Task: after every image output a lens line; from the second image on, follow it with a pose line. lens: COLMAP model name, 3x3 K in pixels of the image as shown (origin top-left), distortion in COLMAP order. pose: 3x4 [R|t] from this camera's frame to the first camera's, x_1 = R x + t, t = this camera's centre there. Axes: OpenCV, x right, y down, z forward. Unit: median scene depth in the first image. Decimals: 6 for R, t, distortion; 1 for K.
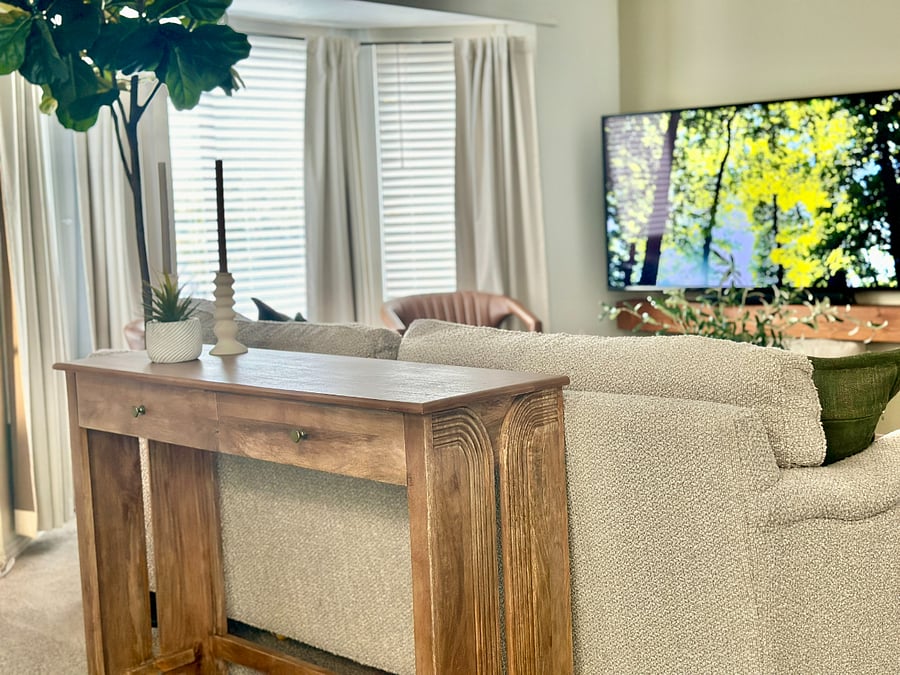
lens RADIAL K [[1254.4, 0, 450.0], [0, 1254.4, 337.5], [0, 0, 1]] dist [0.301998, 0.026797]
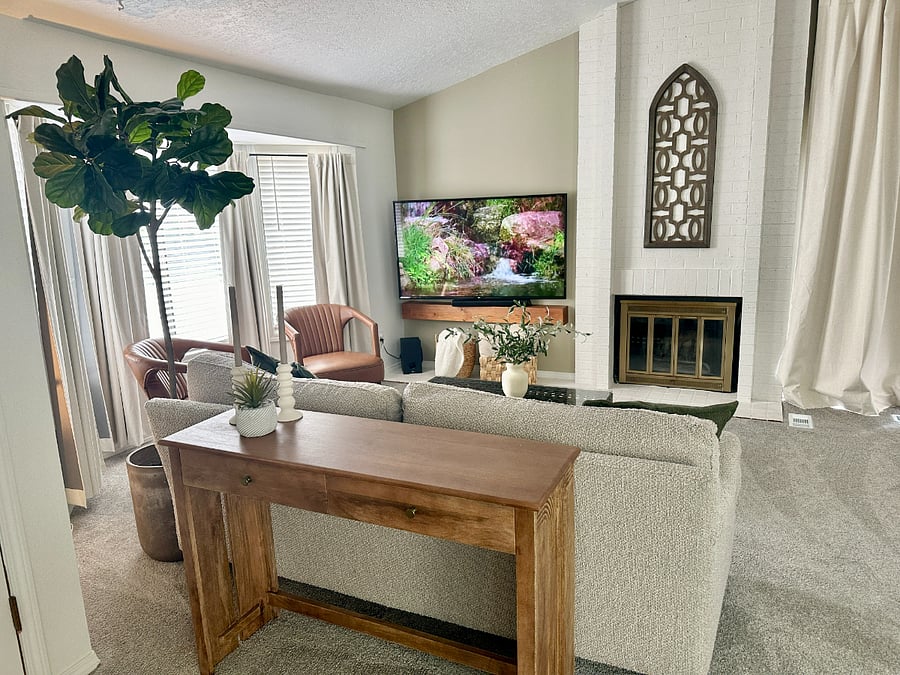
lens RADIAL K [[634.6, 0, 450.0], [0, 634.6, 337.5], [0, 0, 1]] dist [0.044252, -0.000661]
pose [[0.942520, -0.061644, 0.328414, -0.177033], [0.032965, 0.995195, 0.092195, -0.104414], [-0.332519, -0.076070, 0.940024, 0.210997]]
